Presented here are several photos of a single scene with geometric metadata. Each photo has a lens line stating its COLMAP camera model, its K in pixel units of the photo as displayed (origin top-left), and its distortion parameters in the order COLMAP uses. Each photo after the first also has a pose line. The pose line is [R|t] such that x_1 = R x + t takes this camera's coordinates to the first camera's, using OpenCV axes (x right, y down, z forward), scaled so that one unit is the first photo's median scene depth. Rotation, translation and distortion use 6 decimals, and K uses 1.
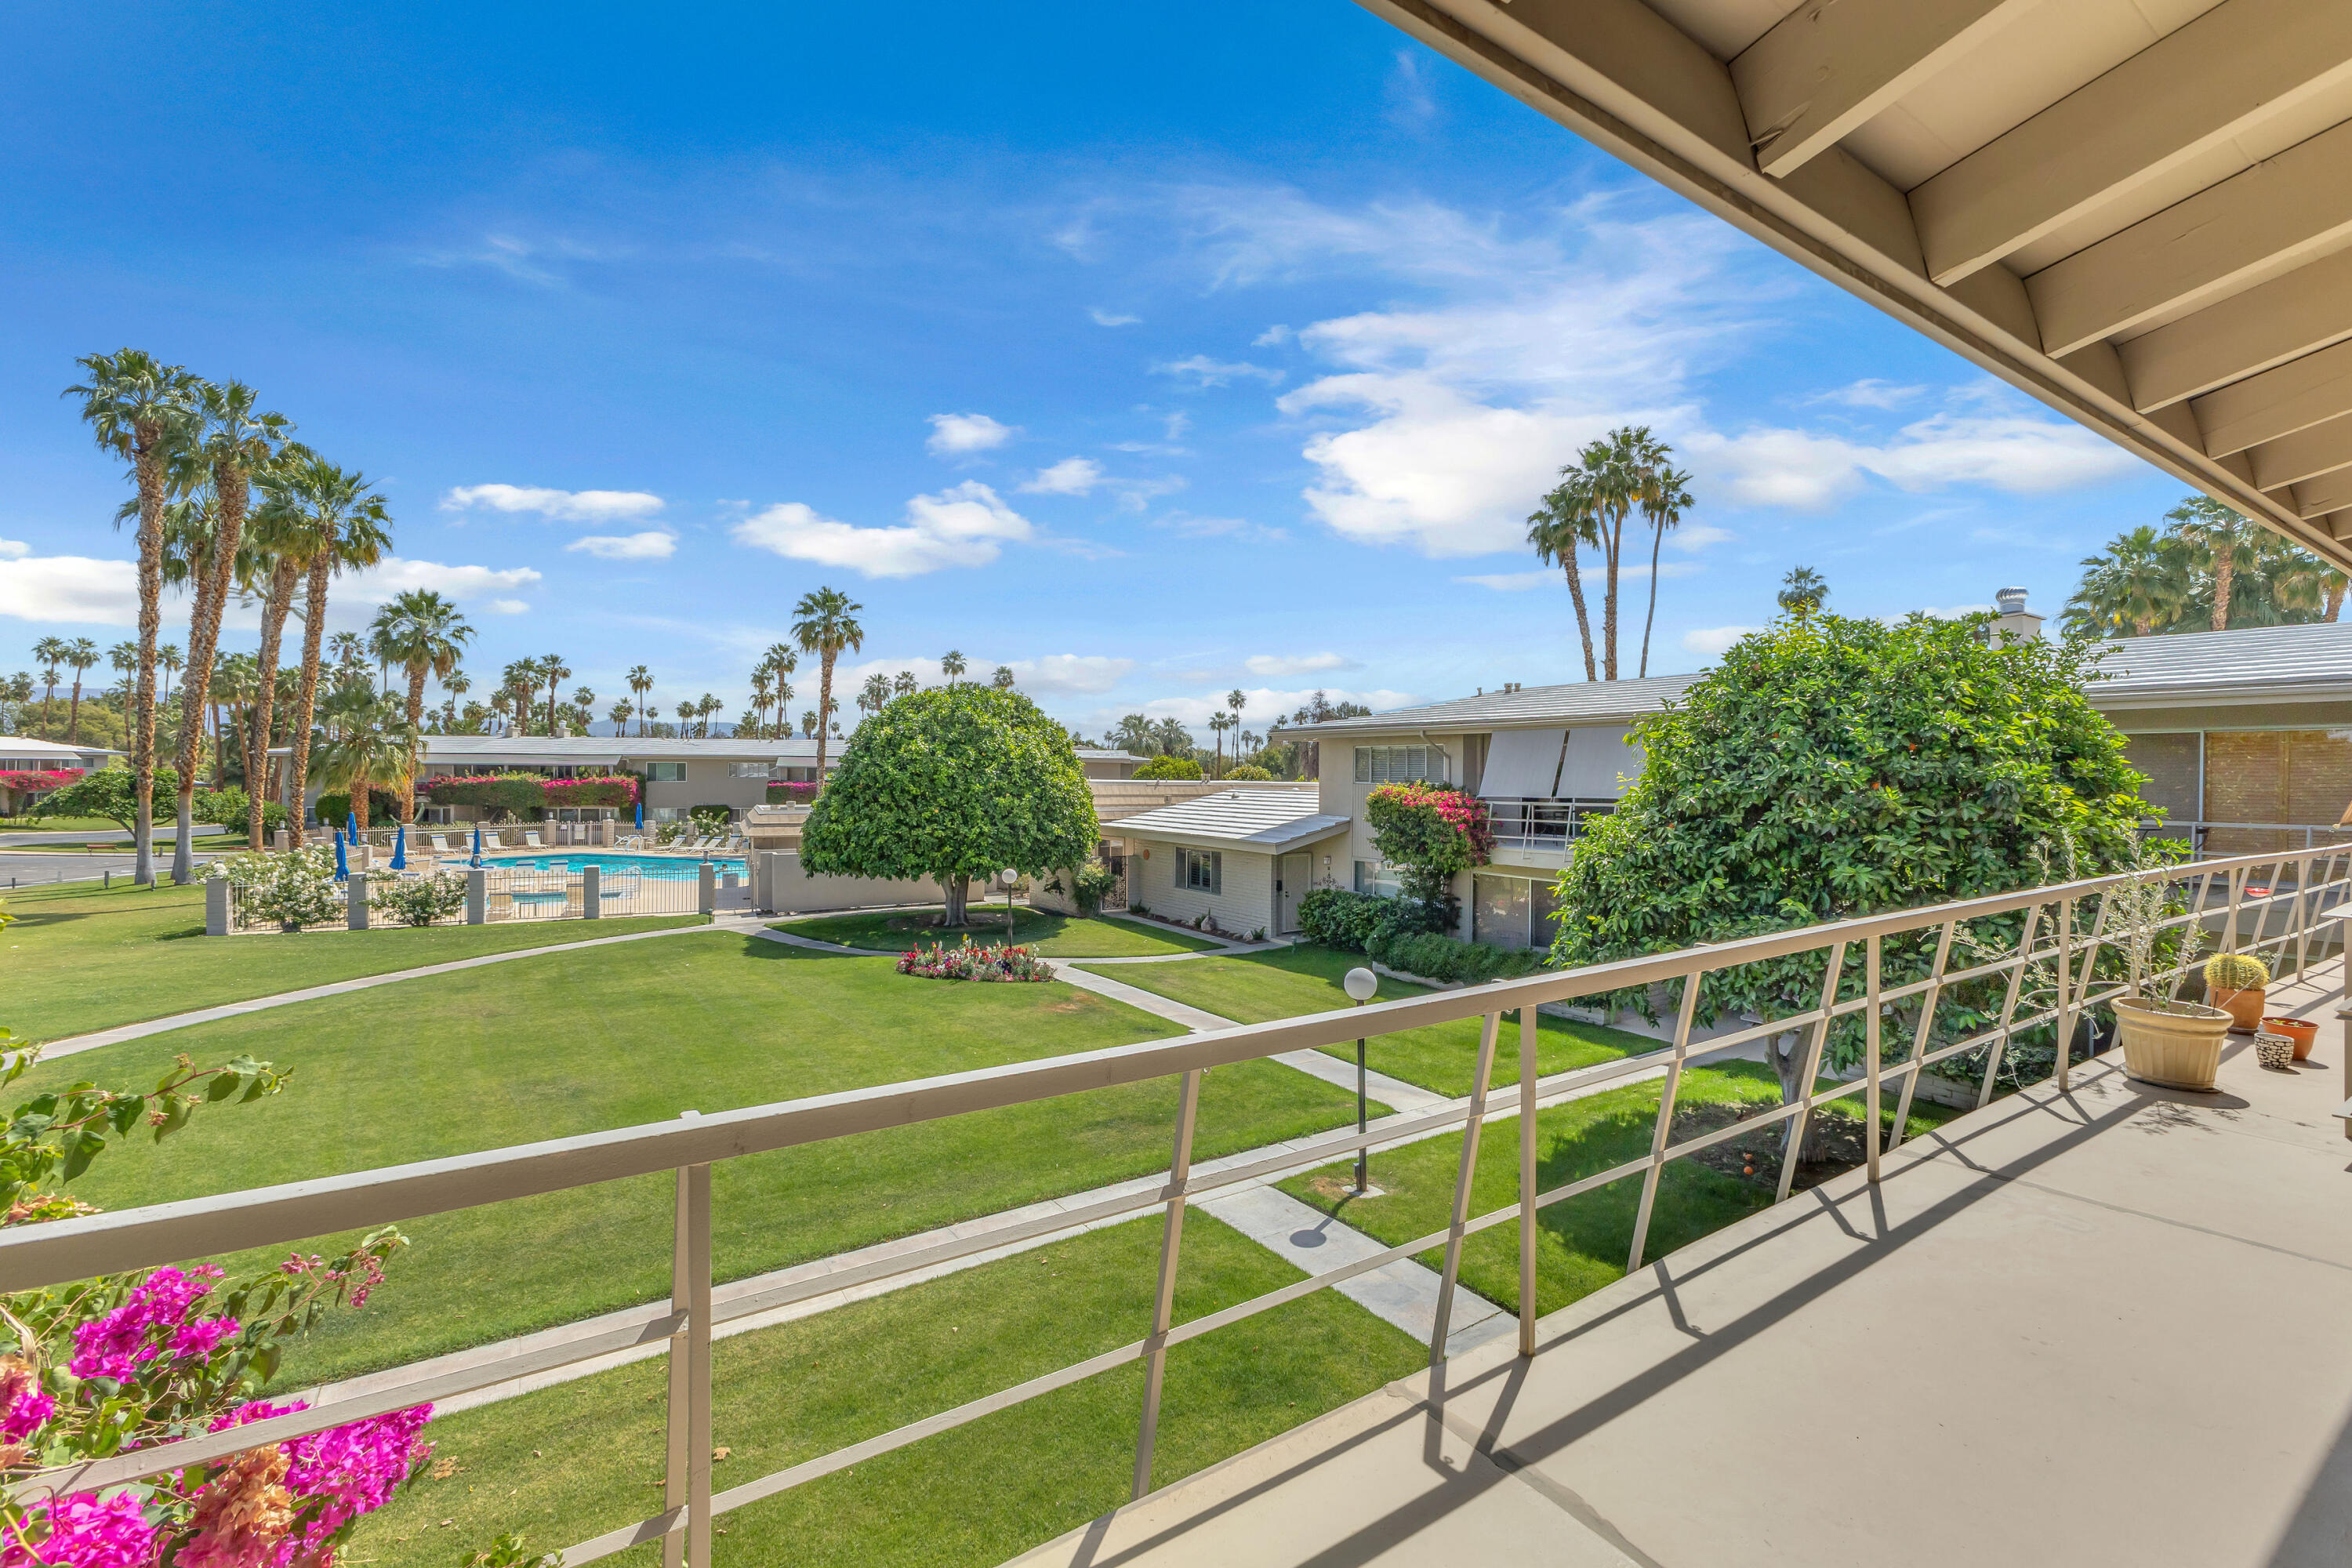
lens RADIAL K [[1010.2, 0, 1180.9], [0, 1010.2, 779.5], [0, 0, 1]] dist [0.013142, -0.003625]
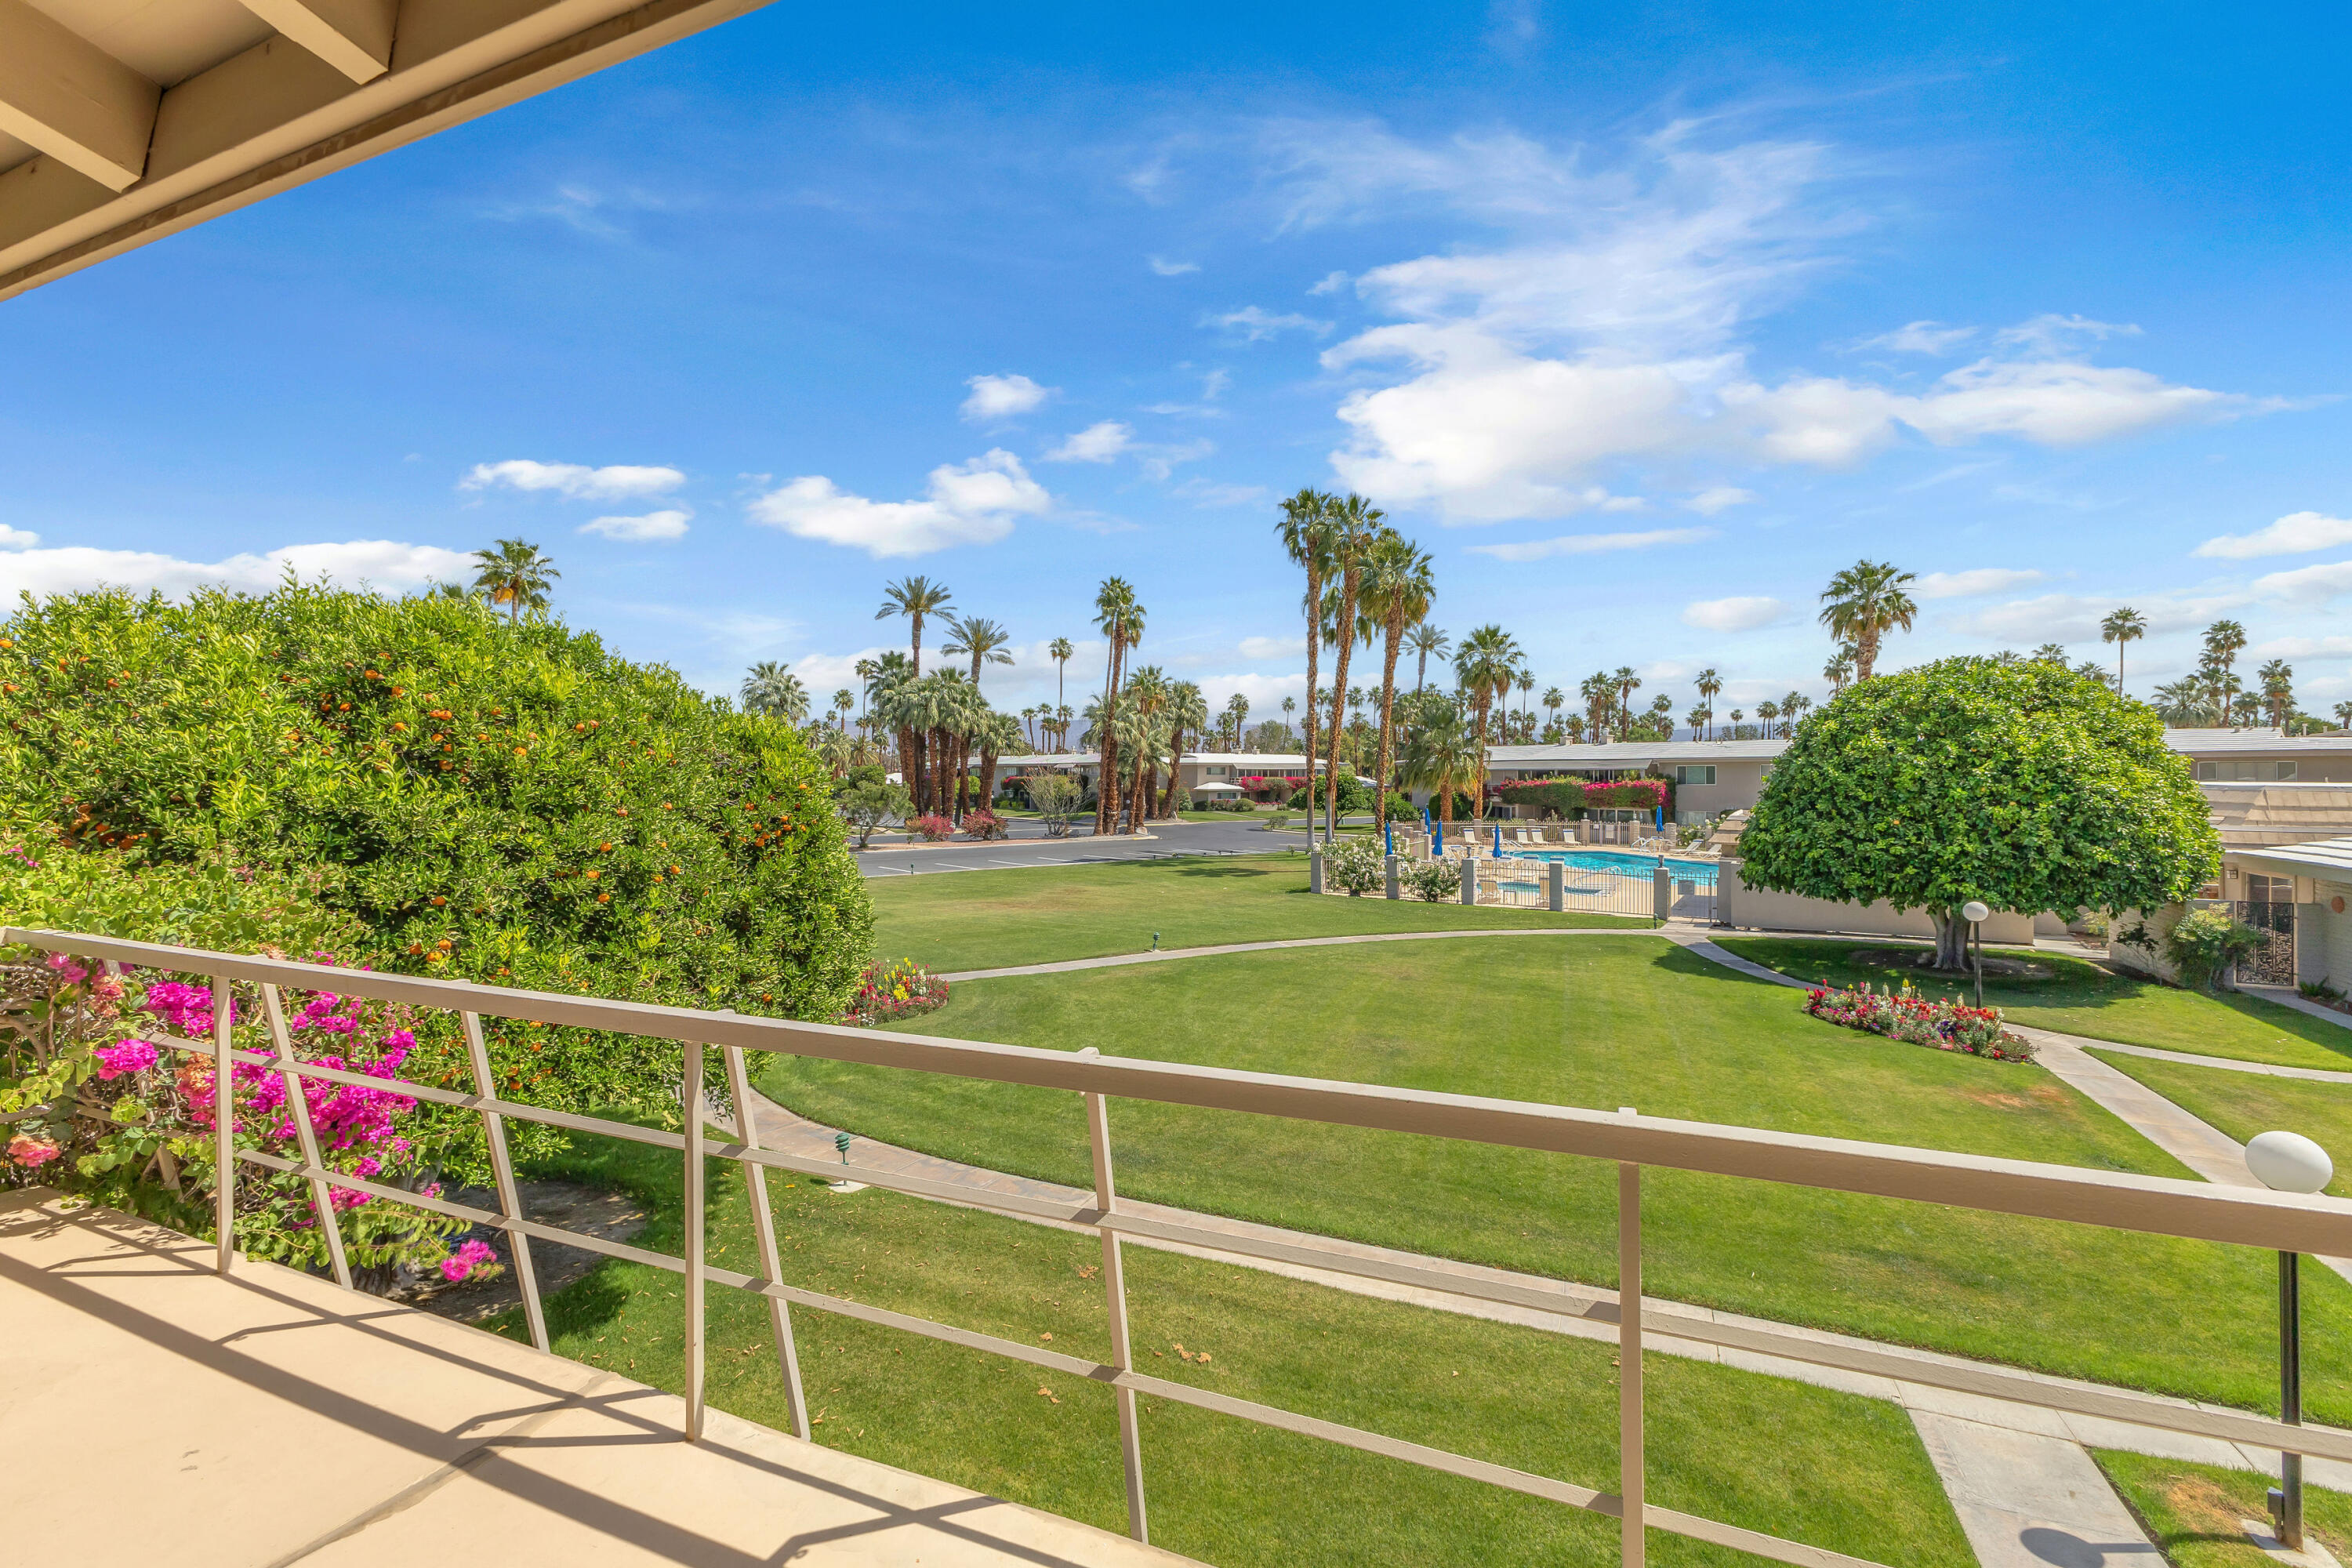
lens RADIAL K [[1010.2, 0, 1180.9], [0, 1010.2, 779.5], [0, 0, 1]] dist [0.013142, -0.003625]
pose [[0.544650, -0.002452, -0.838660, 0.123491], [-0.000211, 0.999995, -0.003061, 0.000000], [0.838663, 0.001844, 0.544647, 0.081536]]
